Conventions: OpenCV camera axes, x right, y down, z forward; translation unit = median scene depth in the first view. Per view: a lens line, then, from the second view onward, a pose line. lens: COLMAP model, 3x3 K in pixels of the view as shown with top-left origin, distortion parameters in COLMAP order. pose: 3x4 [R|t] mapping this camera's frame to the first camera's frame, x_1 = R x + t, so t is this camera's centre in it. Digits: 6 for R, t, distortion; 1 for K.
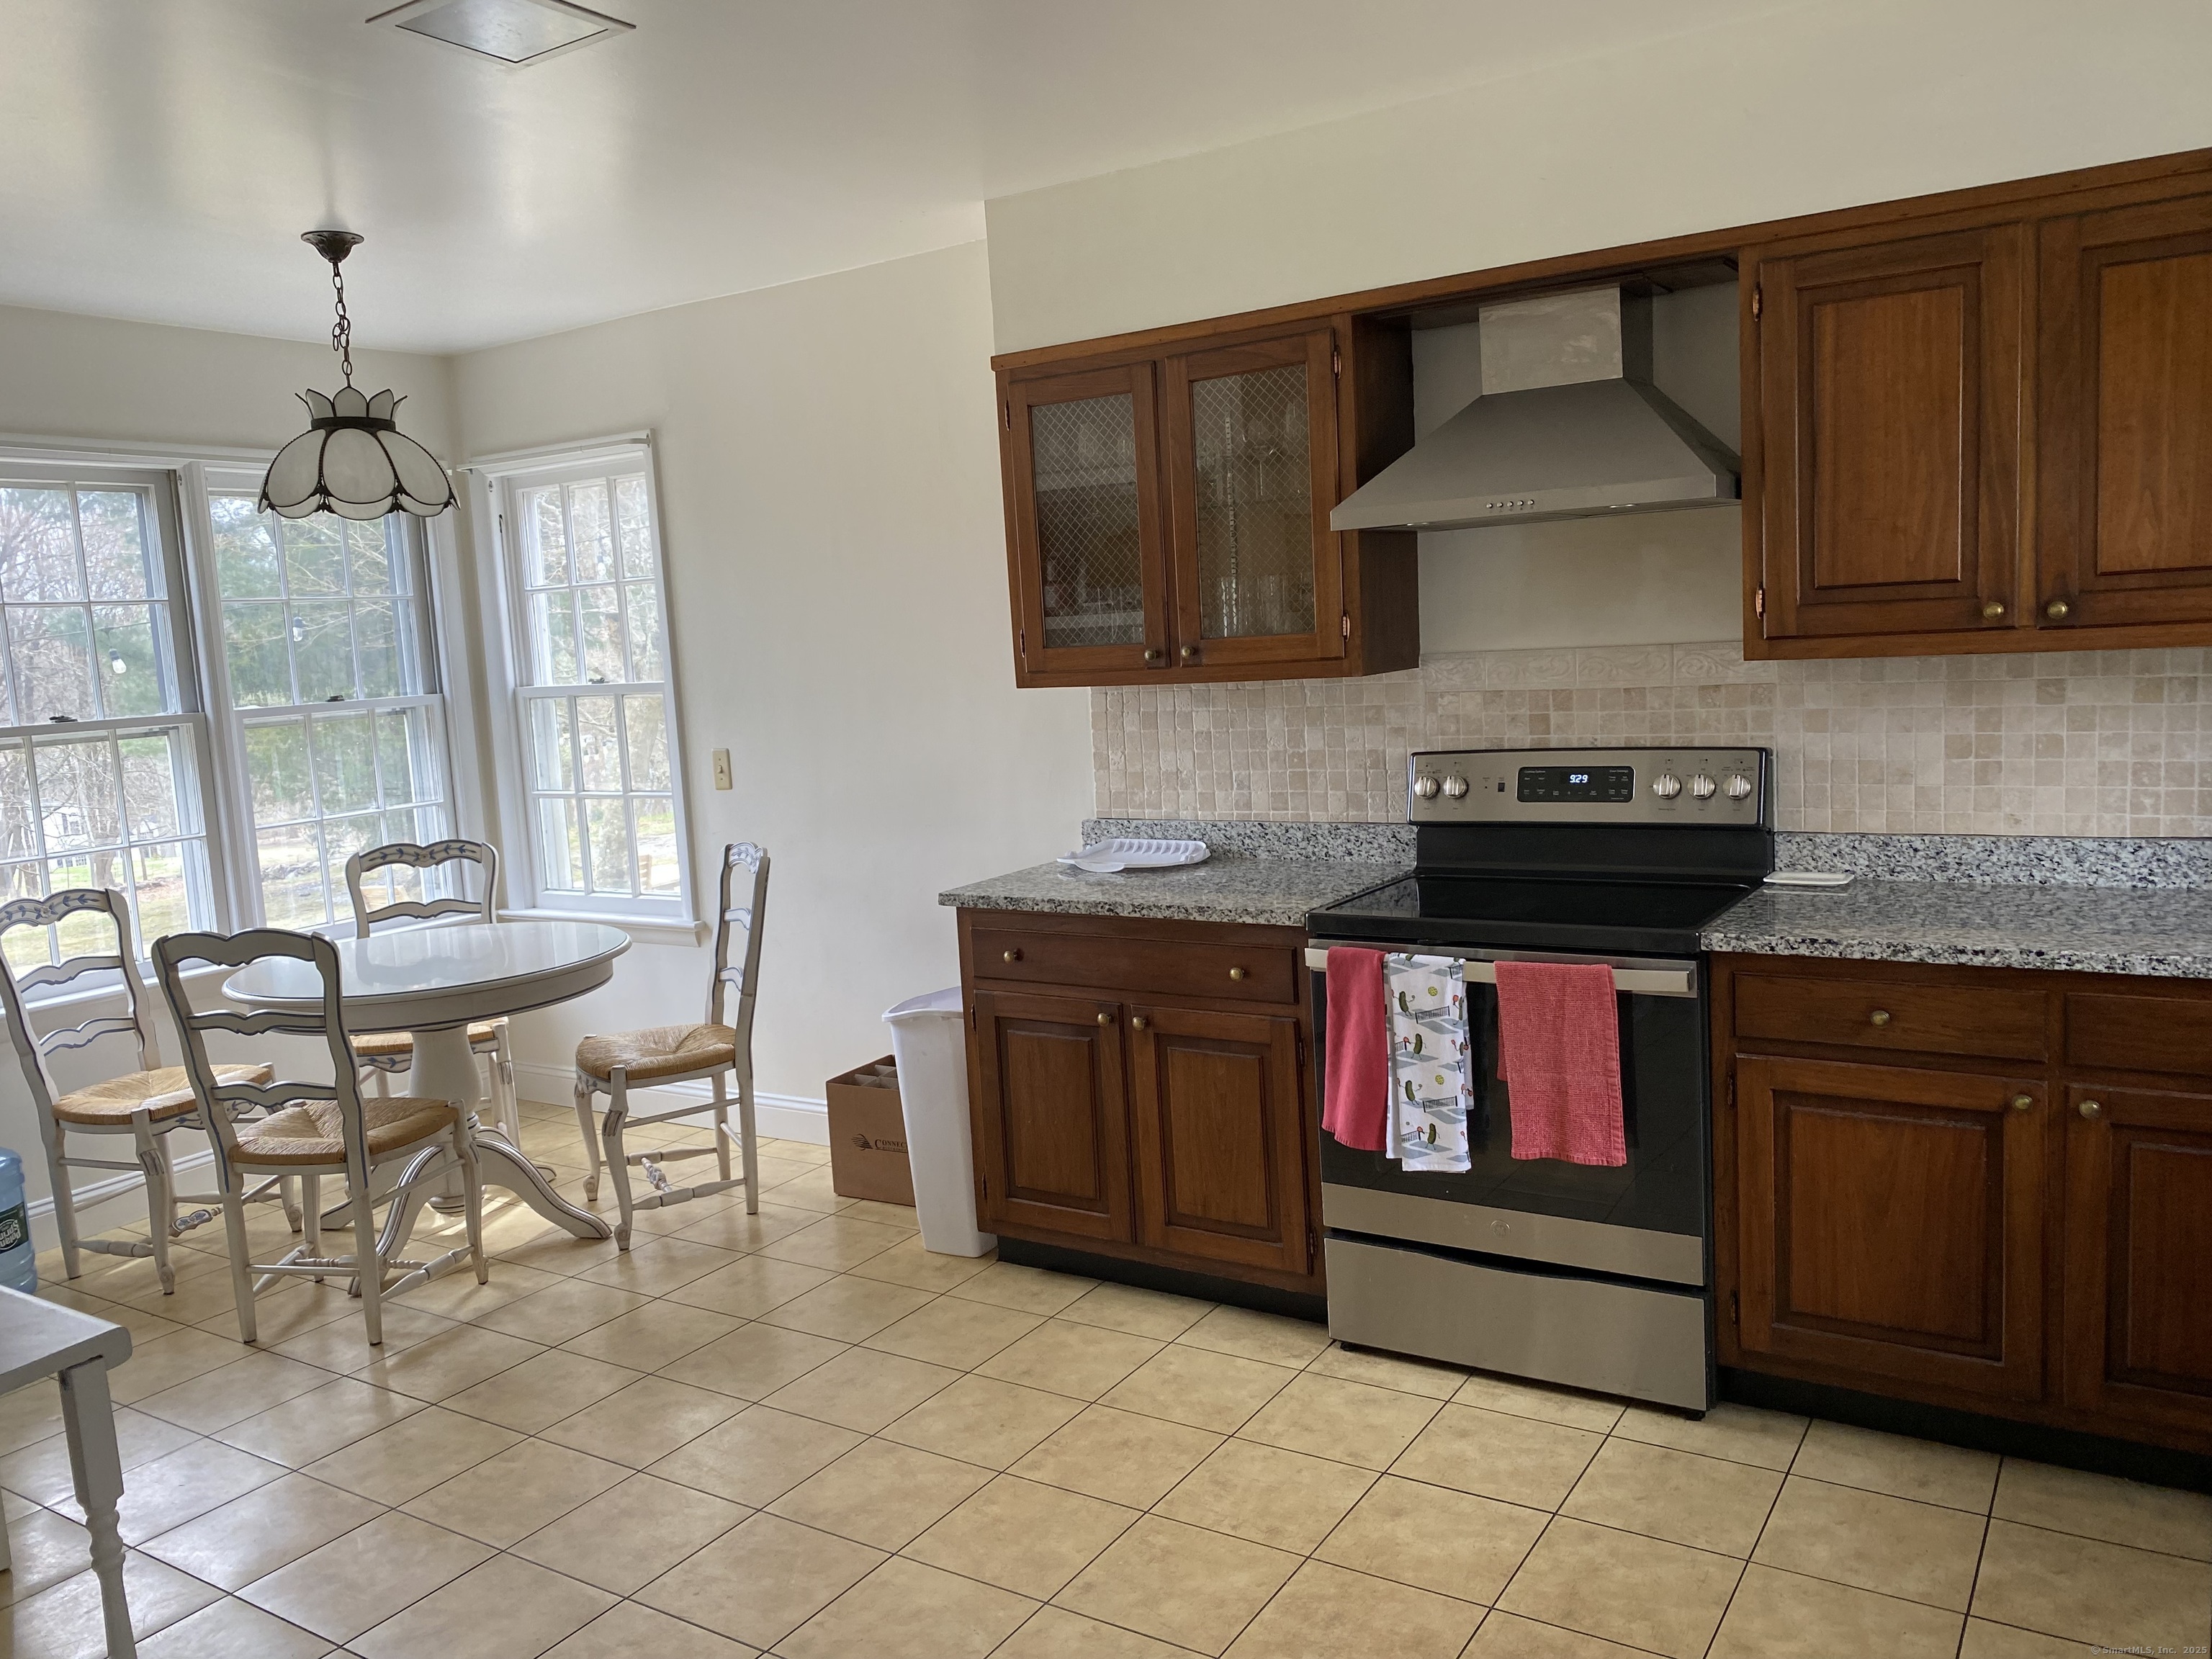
lens RADIAL K [[1665.5, 0, 1102.5], [0, 1665.5, 822.1], [0, 0, 1]] dist [0.008302, -0.006777]
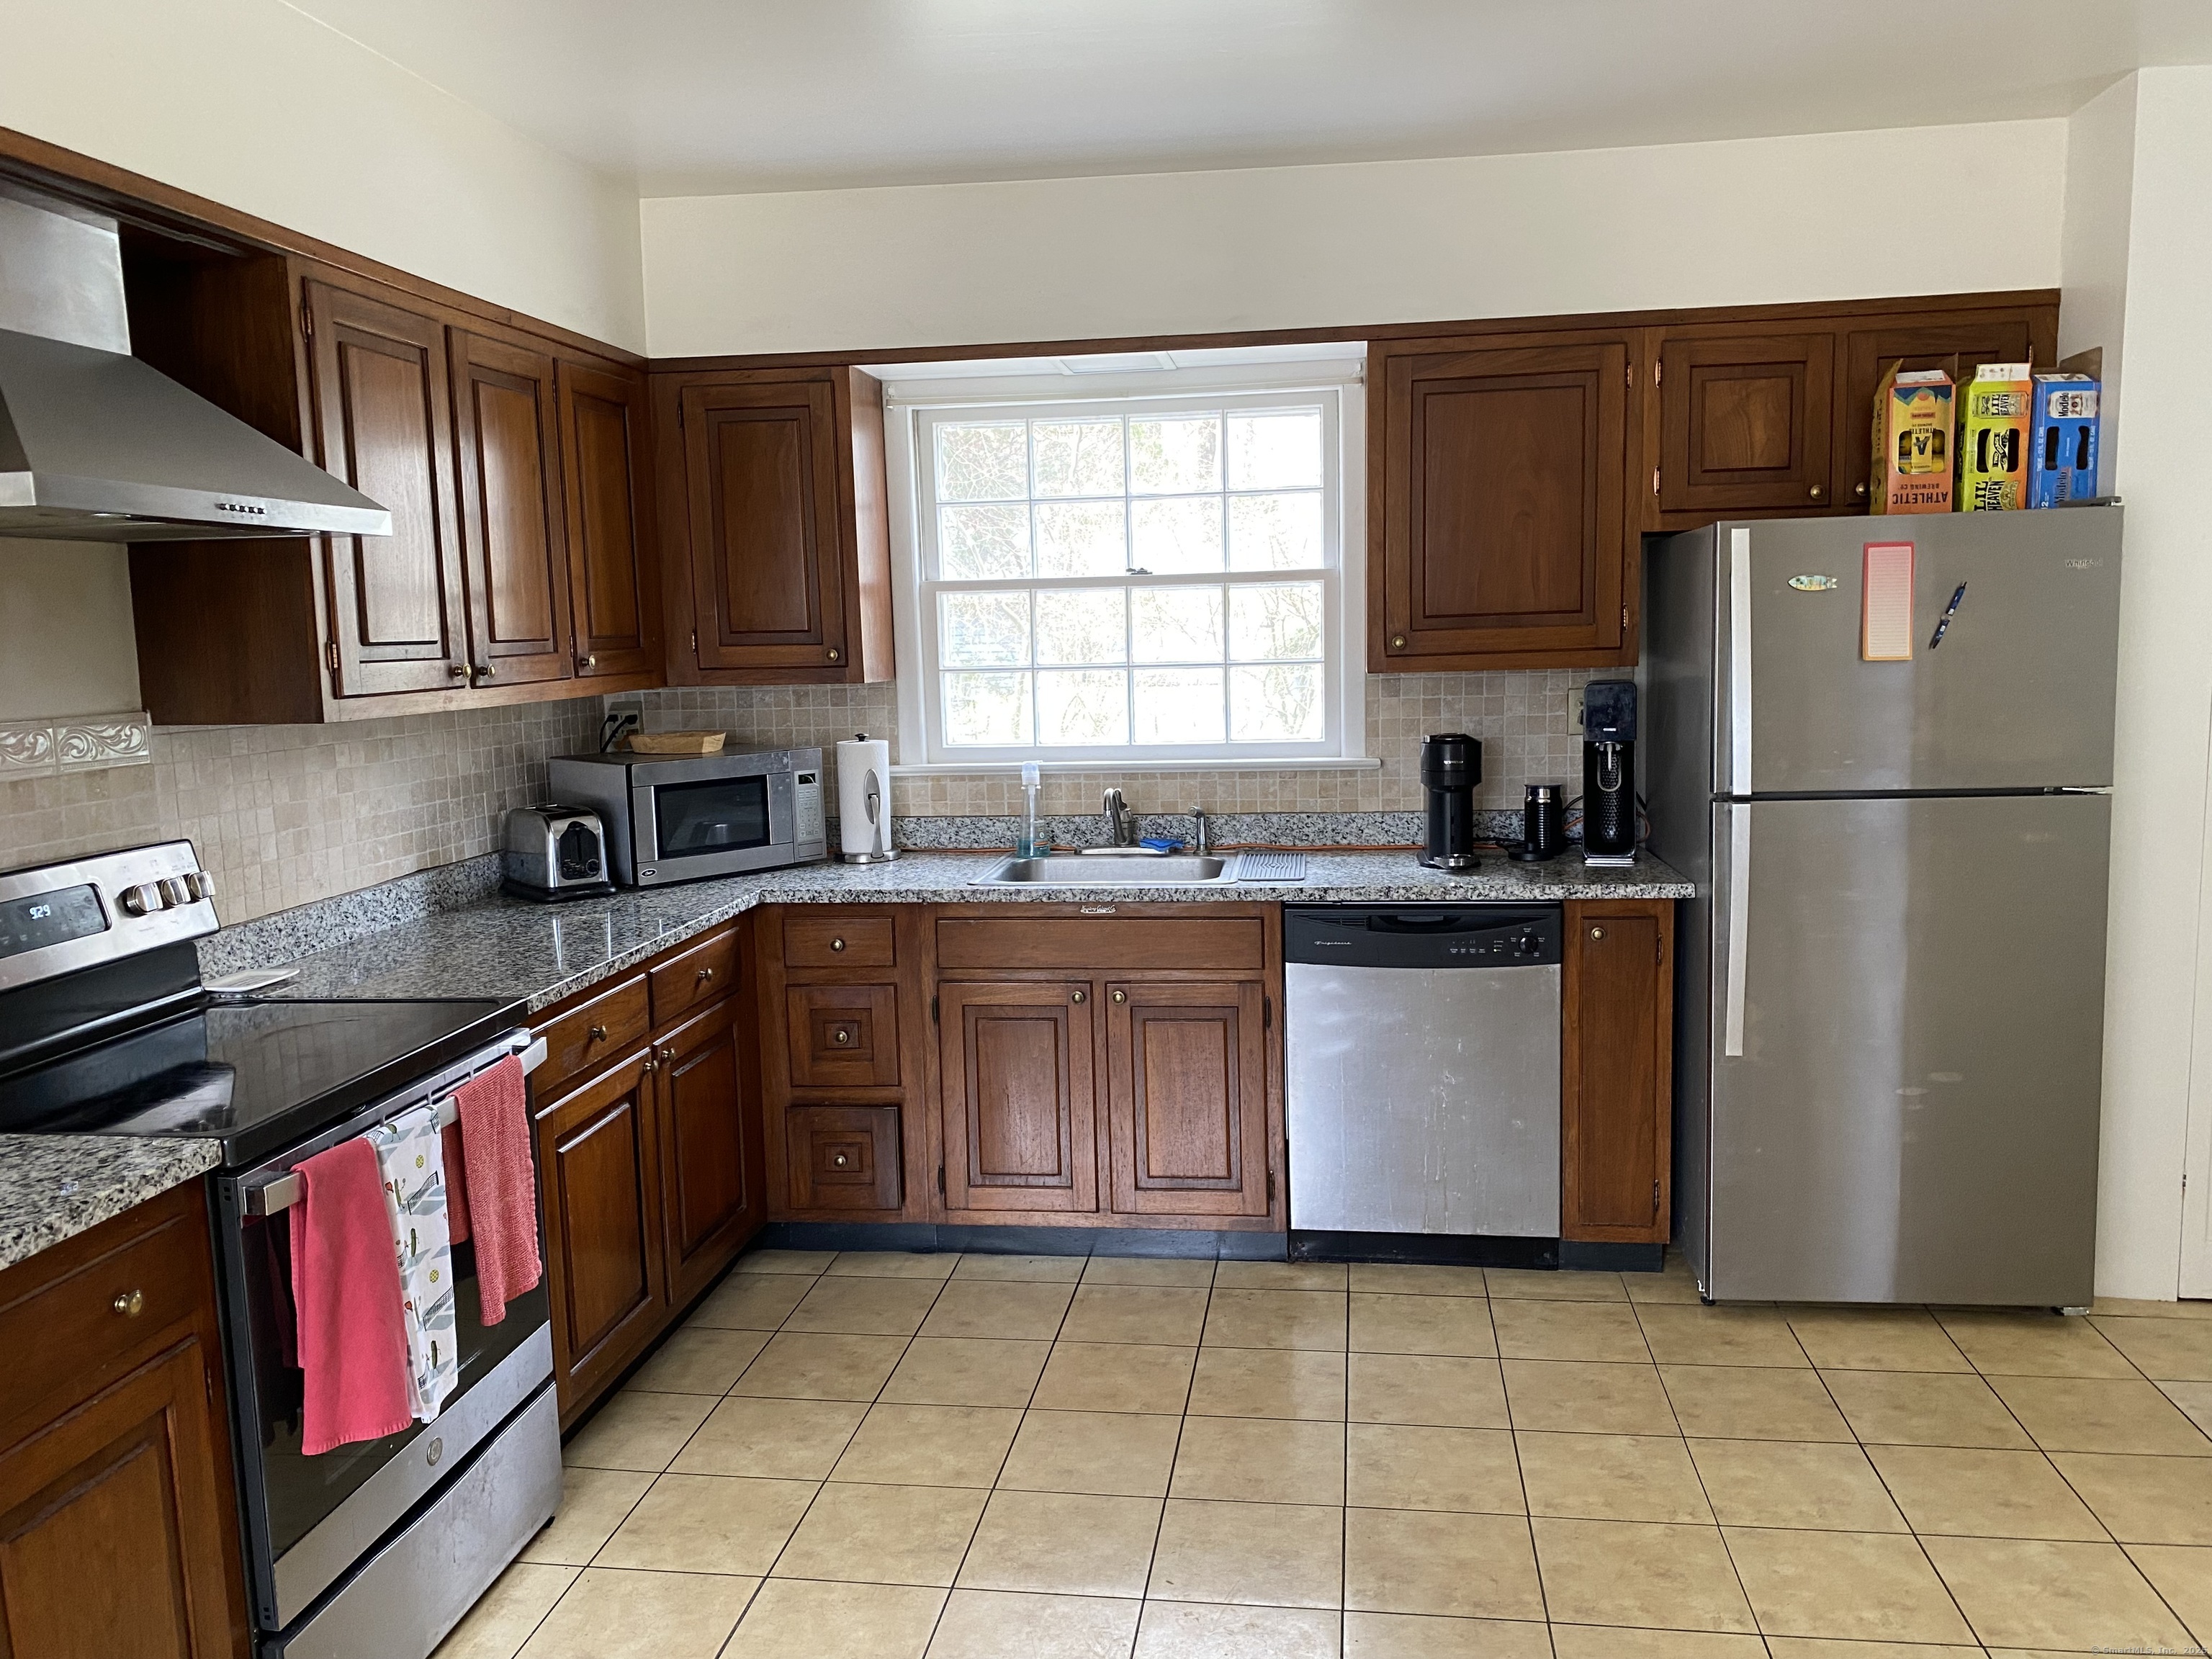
lens RADIAL K [[1665.5, 0, 1103.3], [0, 1665.5, 834.1], [0, 0, 1]] dist [0.008302, -0.006777]
pose [[-0.406999, -0.046629, 0.912238, -0.581445], [0.161801, 0.979223, 0.122241, -0.079551], [-0.898984, 0.197353, -0.390998, 0.979509]]
